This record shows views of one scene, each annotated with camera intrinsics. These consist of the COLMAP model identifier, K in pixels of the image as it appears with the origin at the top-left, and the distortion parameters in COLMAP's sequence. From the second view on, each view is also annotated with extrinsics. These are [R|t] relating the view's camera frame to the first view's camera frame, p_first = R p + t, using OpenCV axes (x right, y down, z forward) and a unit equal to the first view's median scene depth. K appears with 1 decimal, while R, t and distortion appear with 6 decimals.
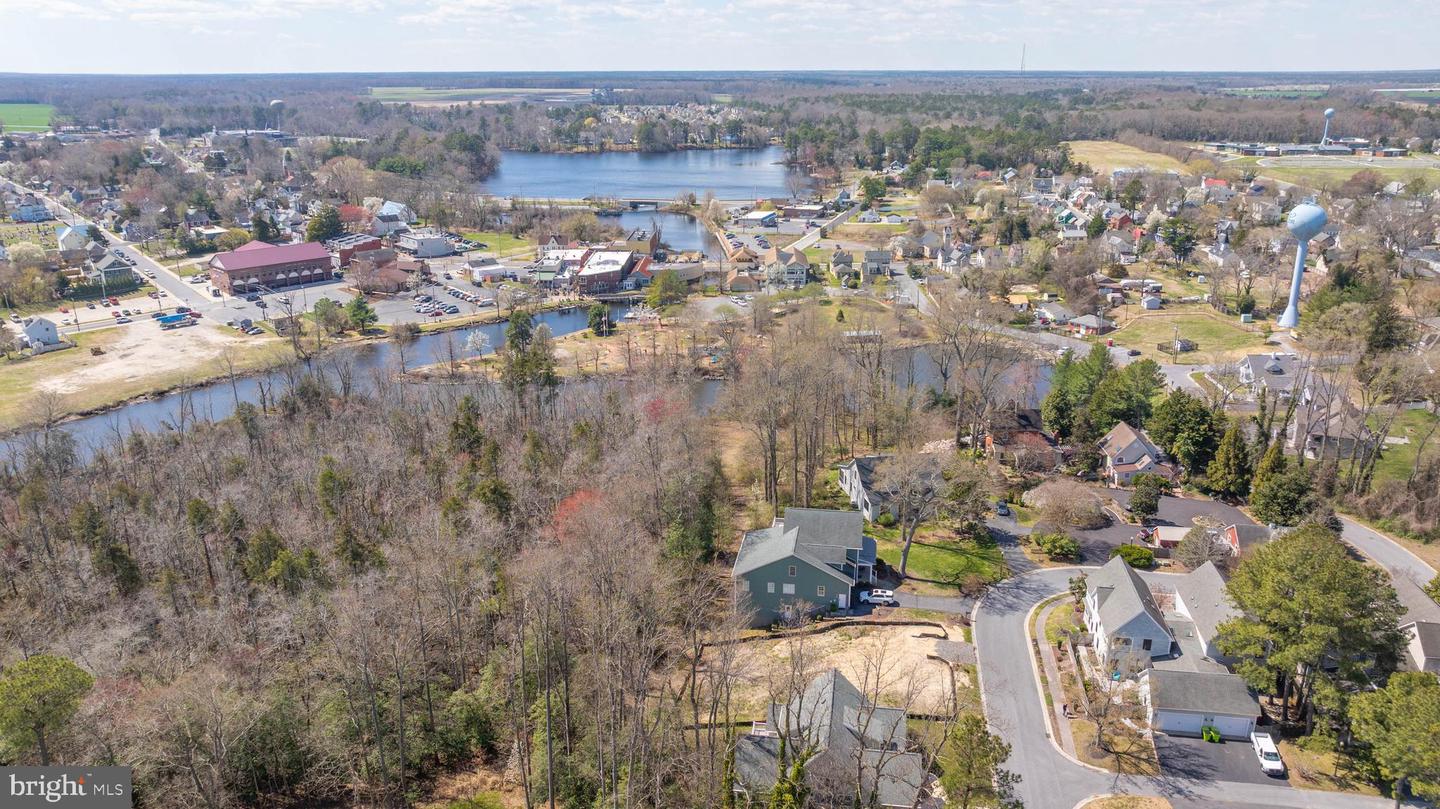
lens RADIAL K [[1030.3, 0, 720.0], [0, 1030.3, 404.5], [0, 0, 1]] dist [-0.022500, -0.003659]
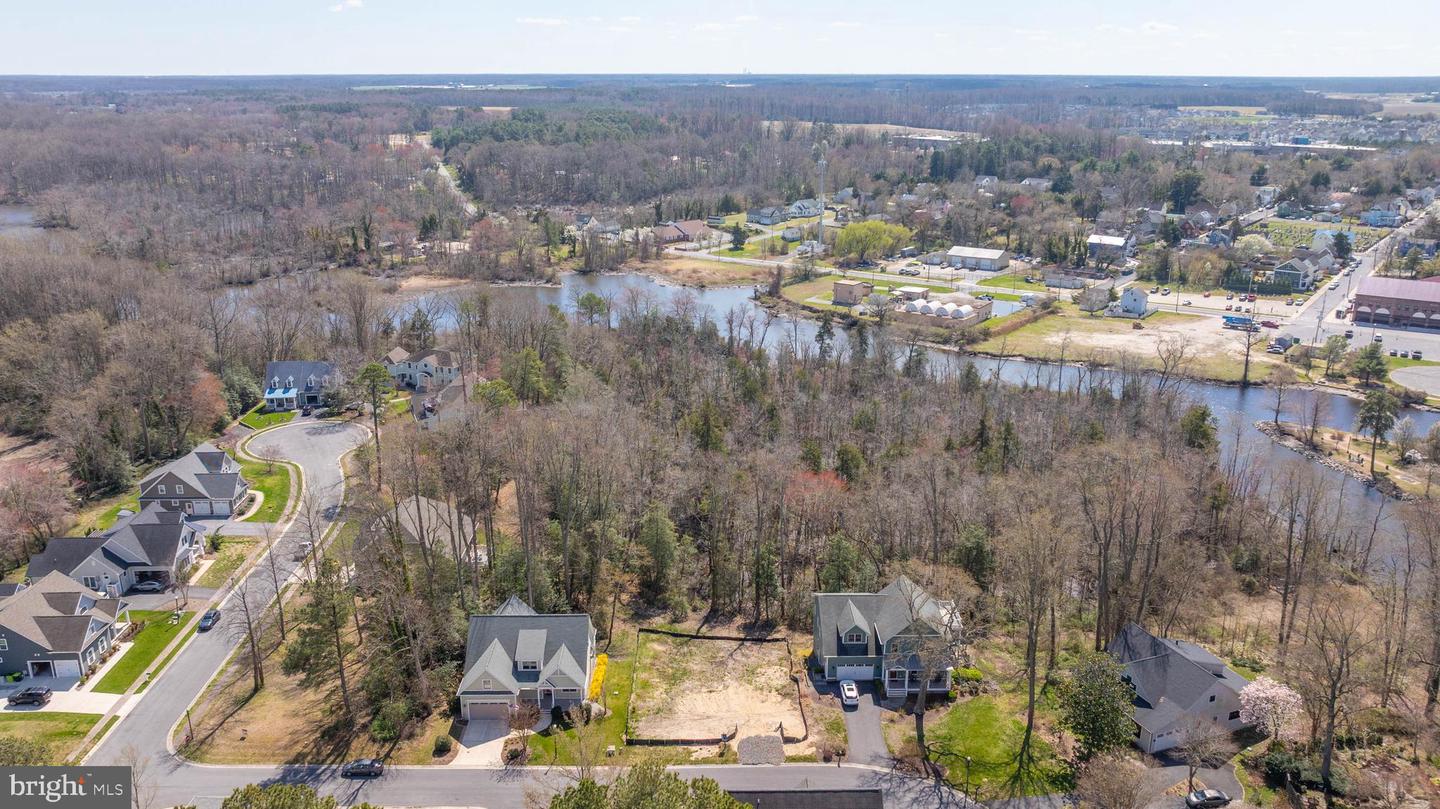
lens RADIAL K [[1075.3, 0, 720.0], [0, 1075.3, 404.5], [0, 0, 1]] dist [-0.010473, -0.003029]
pose [[0.172349, 0.293759, -0.940213, 0.357533], [-0.309613, 0.922276, 0.231400, -0.082865], [0.935113, 0.251221, 0.249905, 0.238551]]
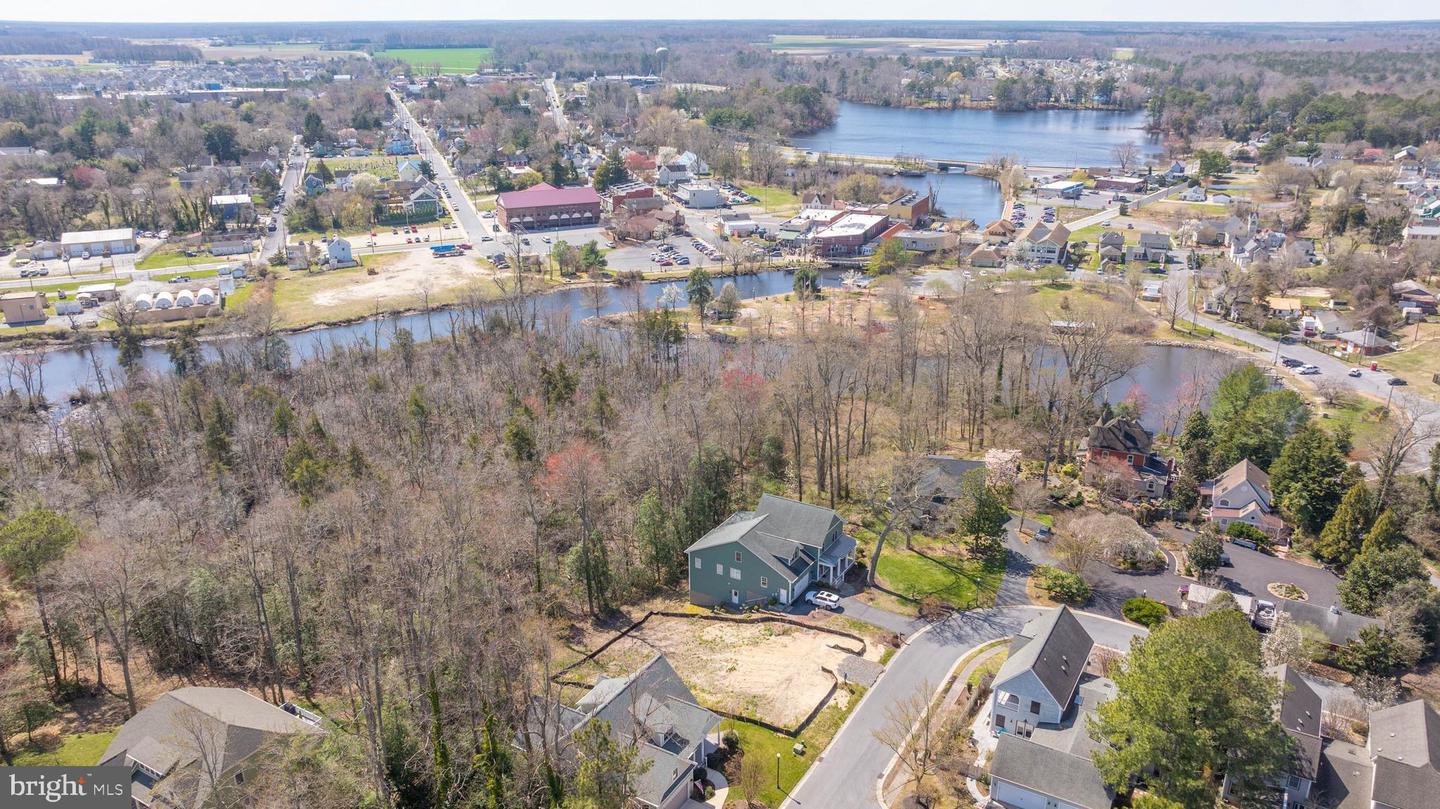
lens RADIAL K [[1044.3, 0, 720.0], [0, 1044.3, 404.5], [0, 0, 1]] dist [-0.023627, -0.003369]
pose [[0.929659, 0.128989, -0.345103, 0.146731], [-0.114885, 0.991498, 0.061106, -0.016140], [0.350051, -0.017160, 0.936573, 0.023073]]
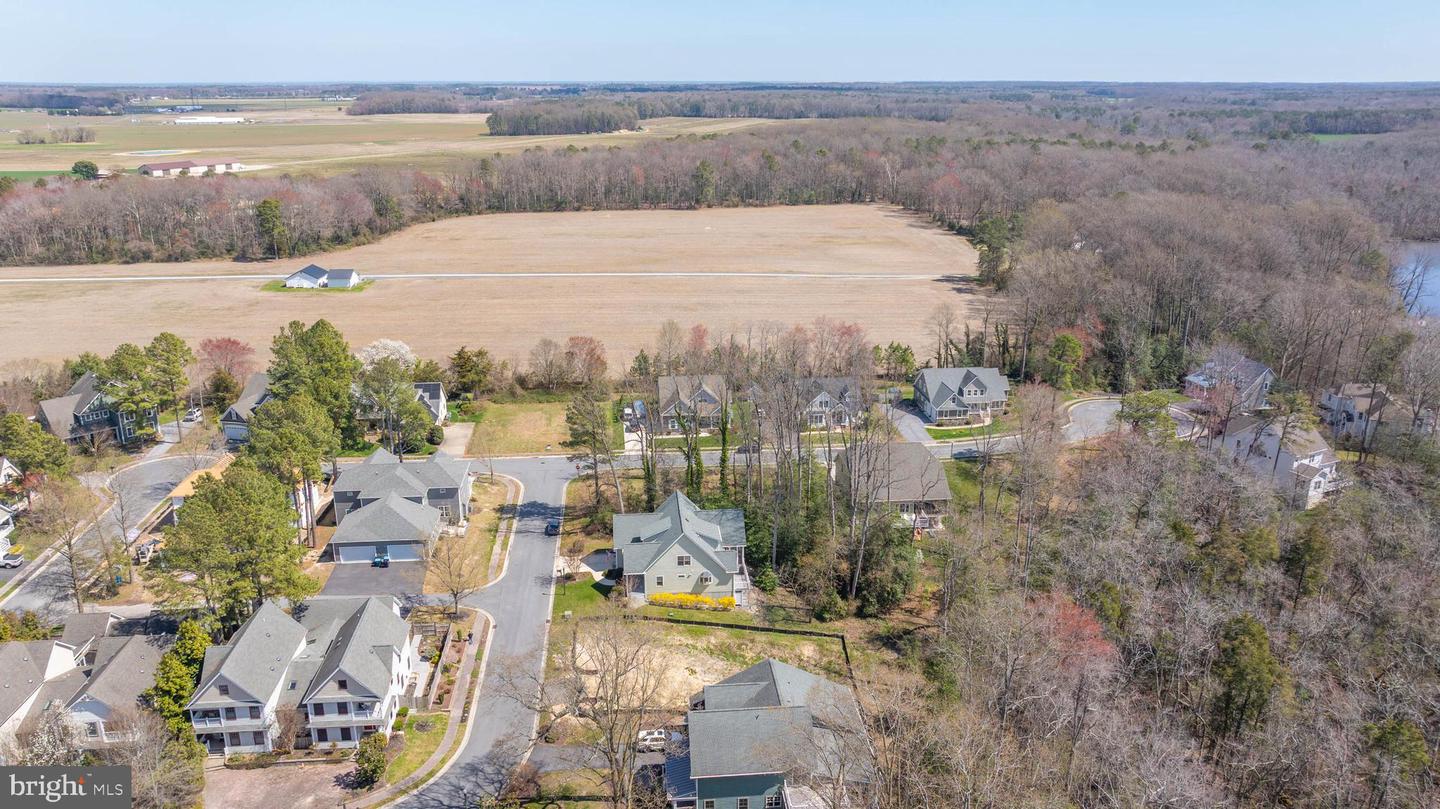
lens RADIAL K [[1030.3, 0, 720.0], [0, 1030.3, 404.5], [0, 0, 1]] dist [-0.022500, -0.003659]
pose [[-0.968201, 0.080831, -0.236758, 0.103171], [-0.073549, 0.812578, 0.578193, -0.168330], [0.239120, 0.577220, -0.780794, 0.563111]]
